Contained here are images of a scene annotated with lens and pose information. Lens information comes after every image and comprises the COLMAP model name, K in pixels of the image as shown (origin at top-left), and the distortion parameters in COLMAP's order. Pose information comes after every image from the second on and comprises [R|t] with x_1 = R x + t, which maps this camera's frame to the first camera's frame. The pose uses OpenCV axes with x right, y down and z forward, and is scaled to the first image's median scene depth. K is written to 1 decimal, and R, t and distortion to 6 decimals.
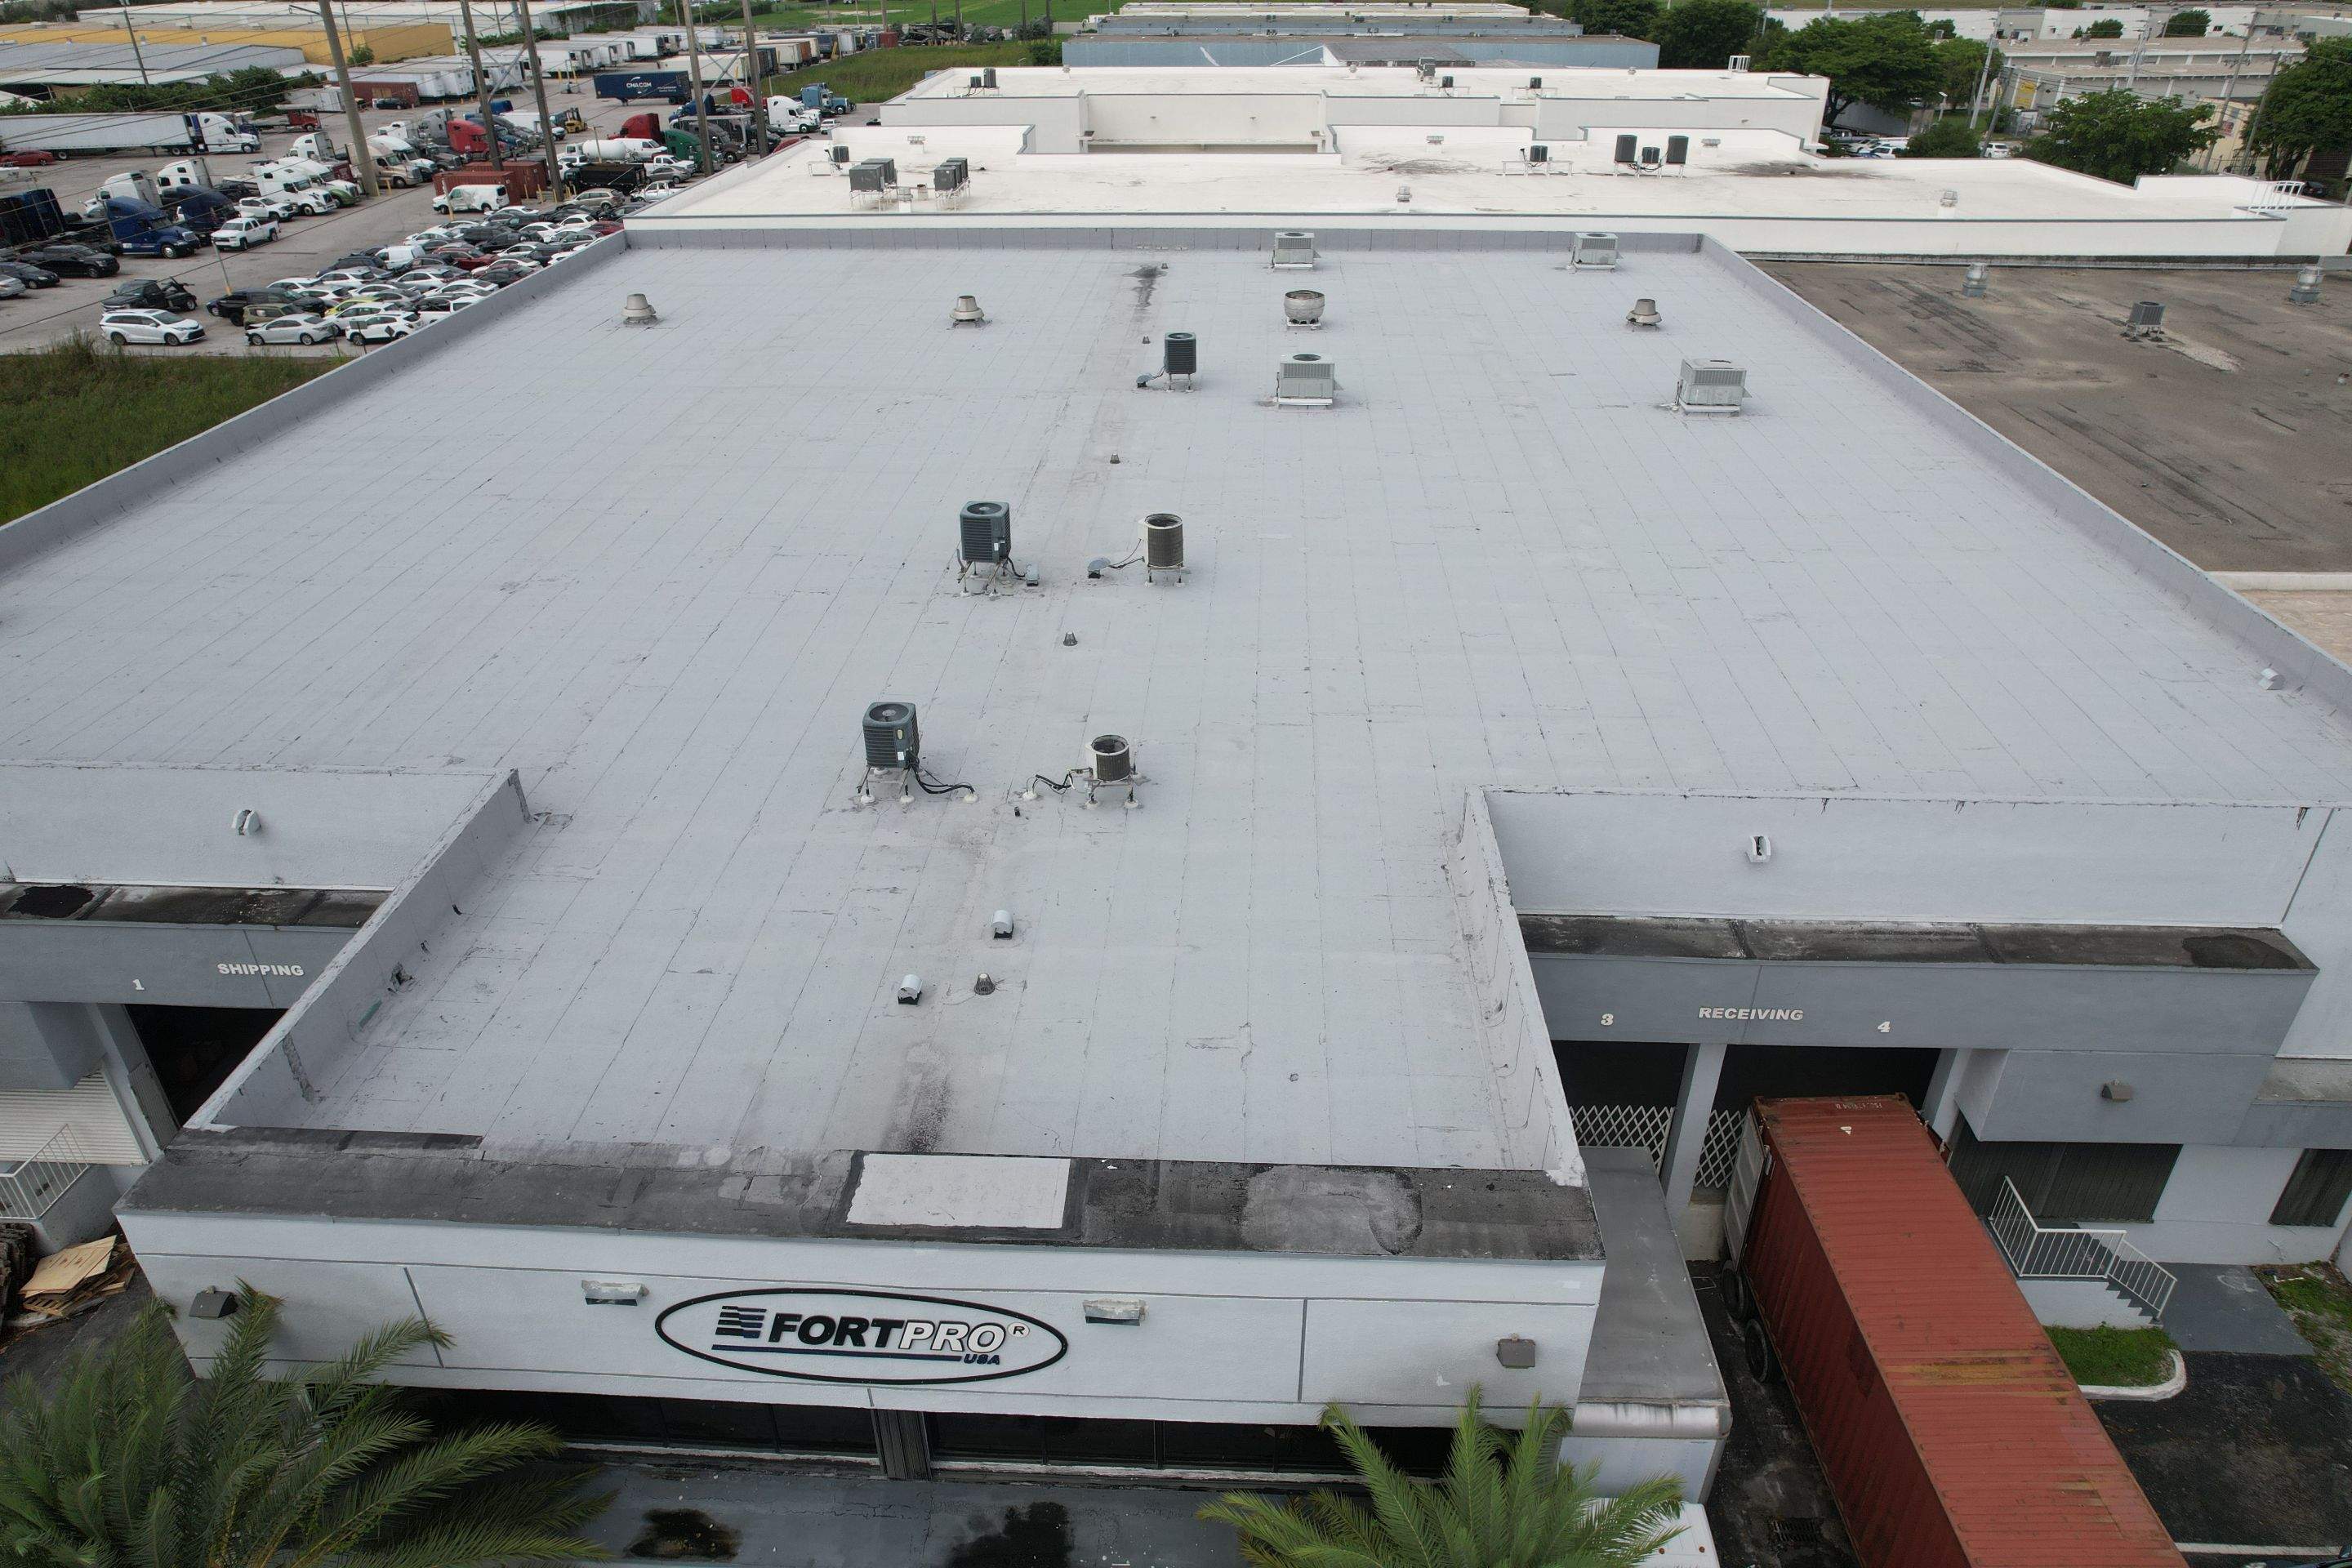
lens RADIAL K [[1520.6, 0, 1170.9], [0, 1520.6, 786.4], [0, 0, 1]] dist [-0.076862, 0.069518]
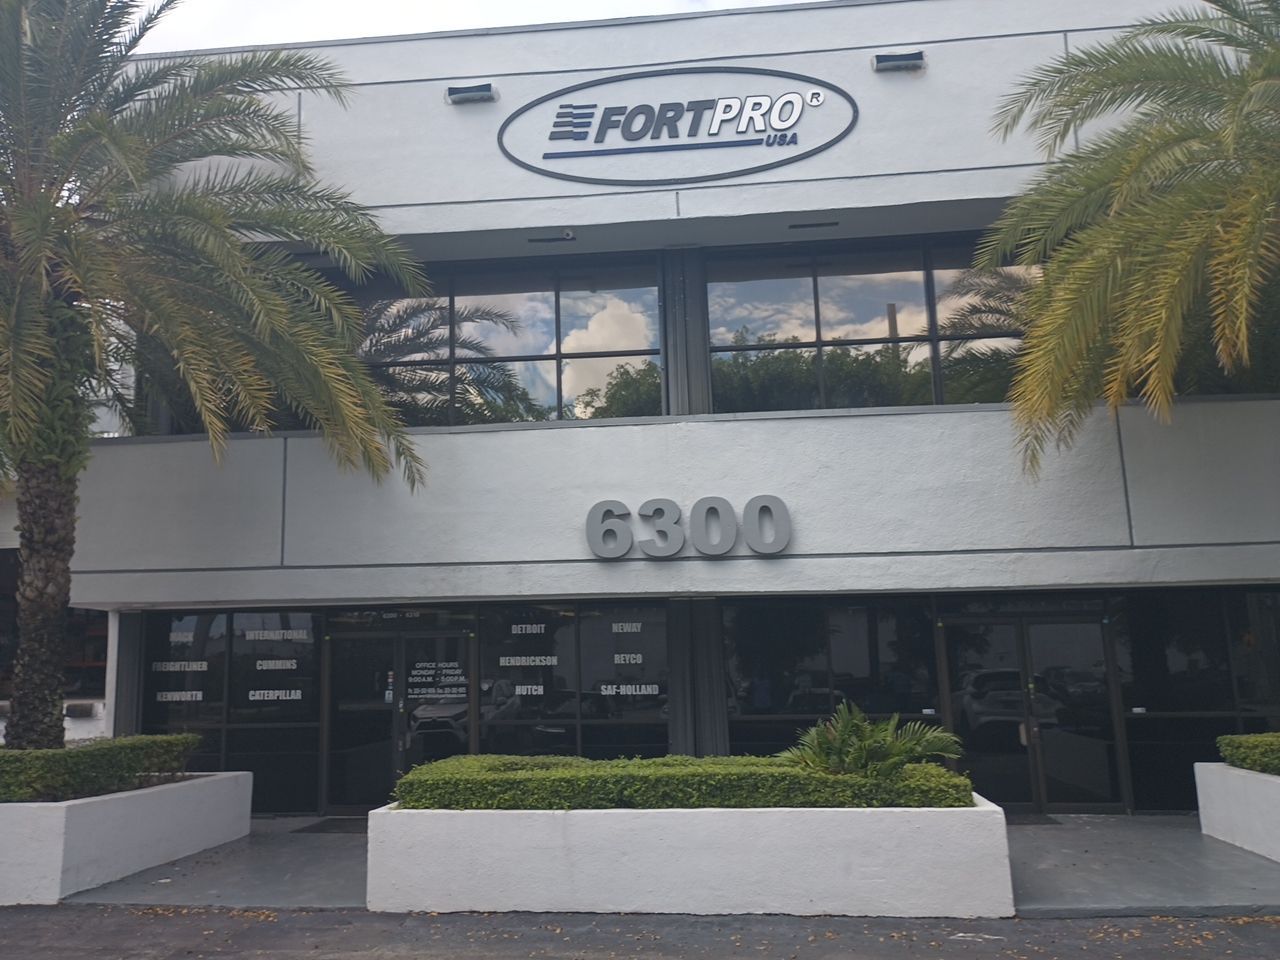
lens RADIAL K [[1082.2, 0, 646.0], [0, 1082.2, 480.1], [0, 0, 1]] dist [0.063819, -0.089736]
pose [[0.997519, -0.033239, -0.062053, -0.140977], [-0.013469, 0.775095, -0.631702, 0.837943], [0.069094, 0.630970, 0.772724, 0.395918]]
